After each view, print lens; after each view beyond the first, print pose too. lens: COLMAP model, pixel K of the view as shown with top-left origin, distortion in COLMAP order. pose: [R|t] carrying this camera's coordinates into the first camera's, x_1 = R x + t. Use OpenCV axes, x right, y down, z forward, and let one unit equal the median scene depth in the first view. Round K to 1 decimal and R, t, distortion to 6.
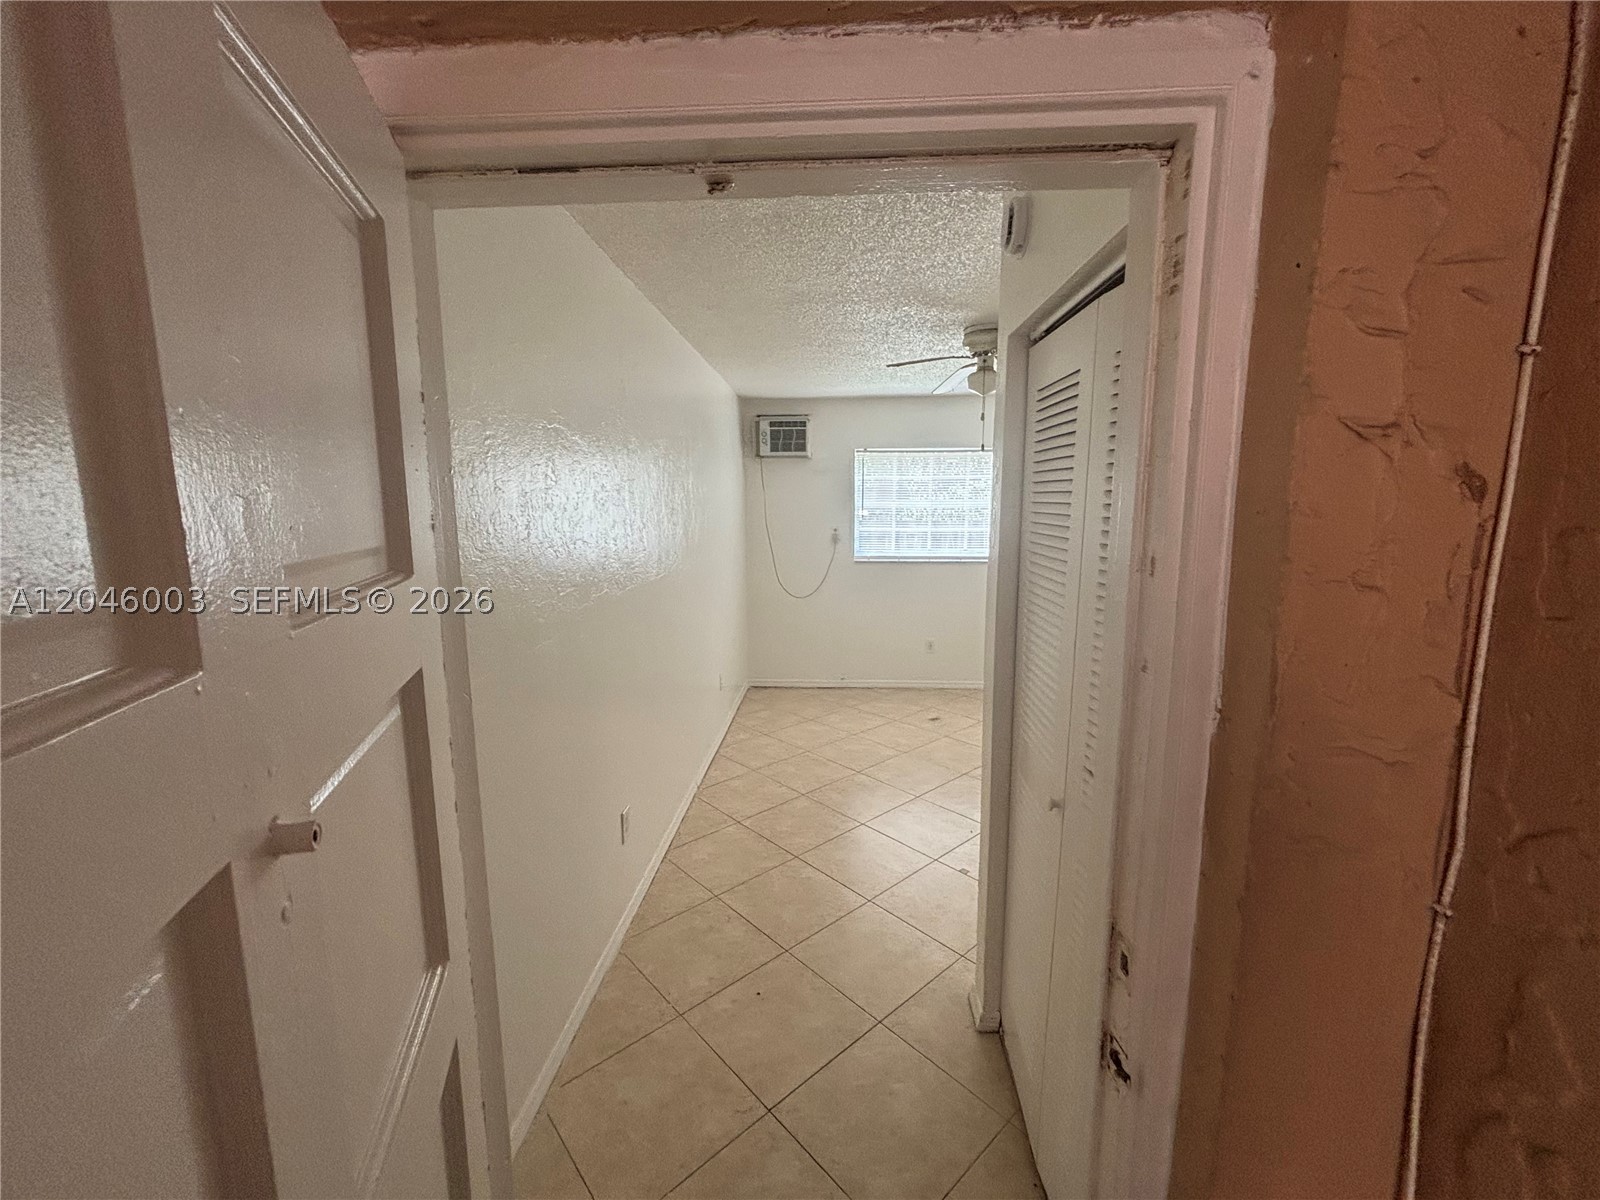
lens RADIAL K [[638.5, 0, 800.0], [0, 638.5, 600.0], [0, 0, 1]] dist [0.002677, -0.000588]
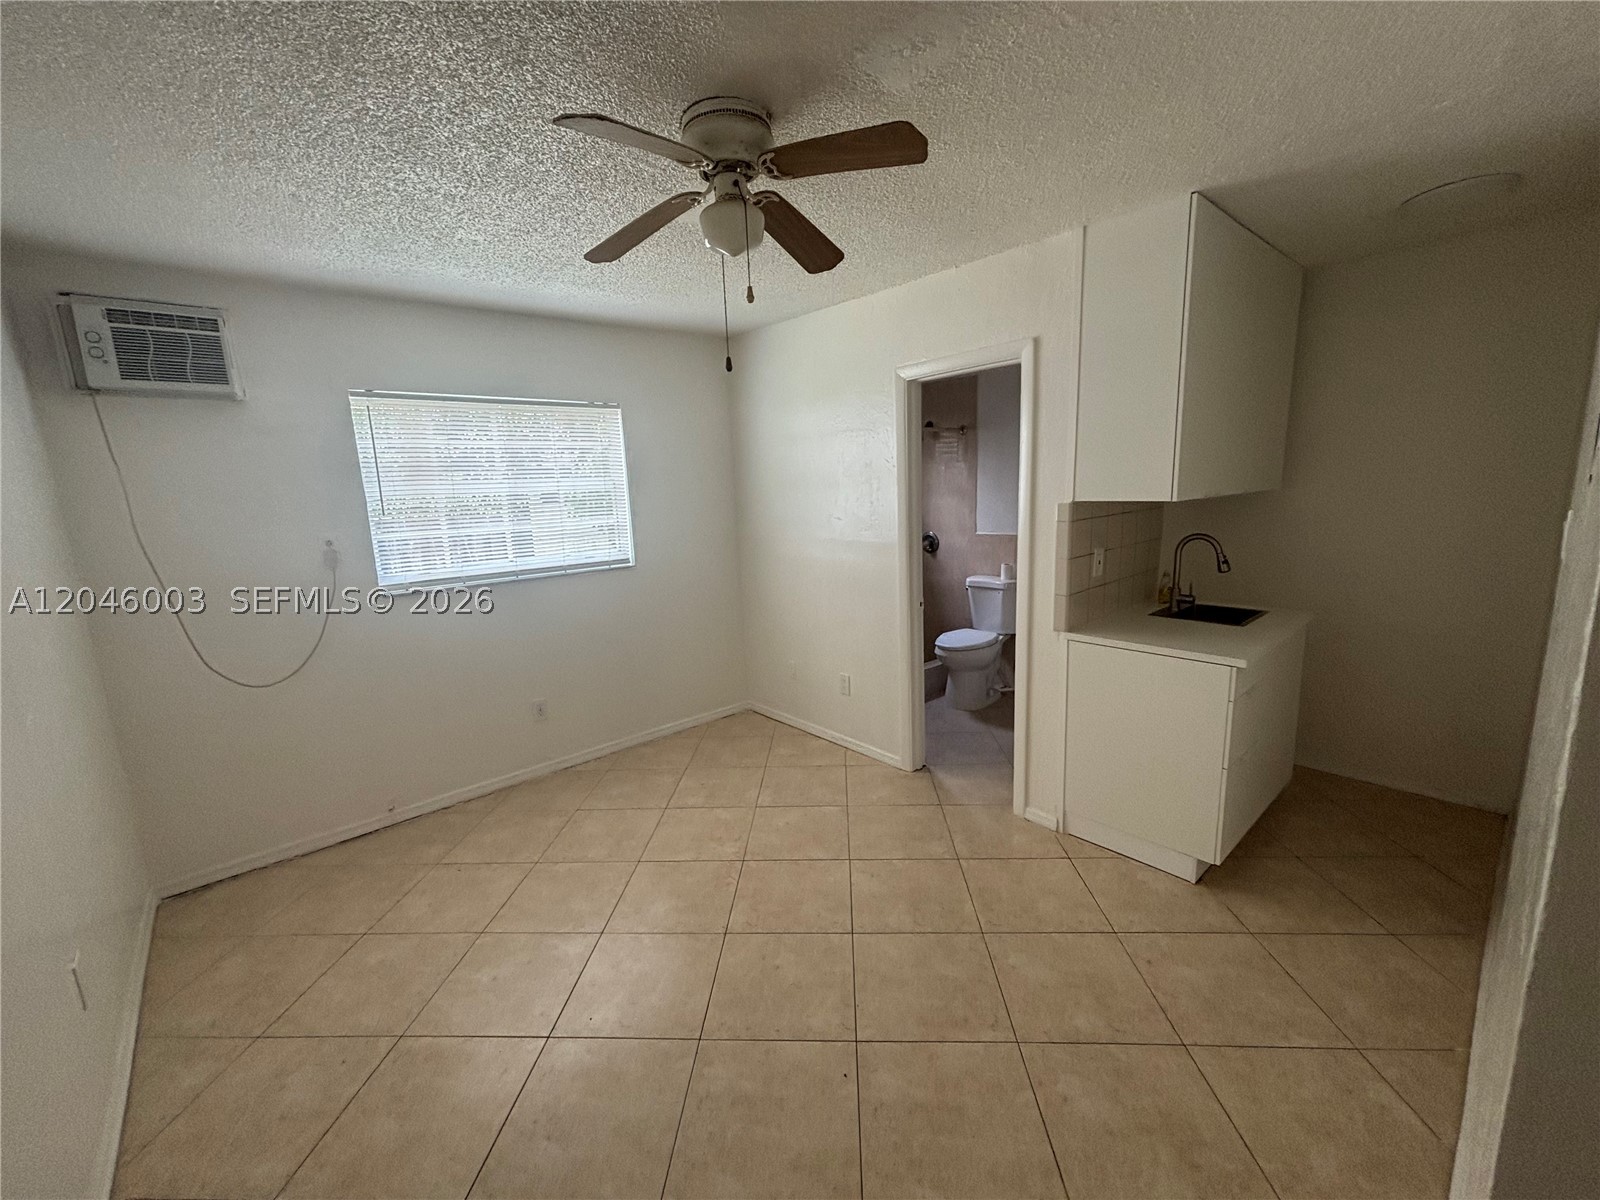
lens RADIAL K [[655.7, 0, 804.8], [0, 655.7, 606.6], [0, 0, 1]] dist [0.001339, 0.000225]
pose [[0.714285, -0.145160, 0.684635, -0.042888], [0.135089, 0.988453, 0.068637, -0.041351], [-0.686693, 0.043461, 0.725647, 0.344315]]
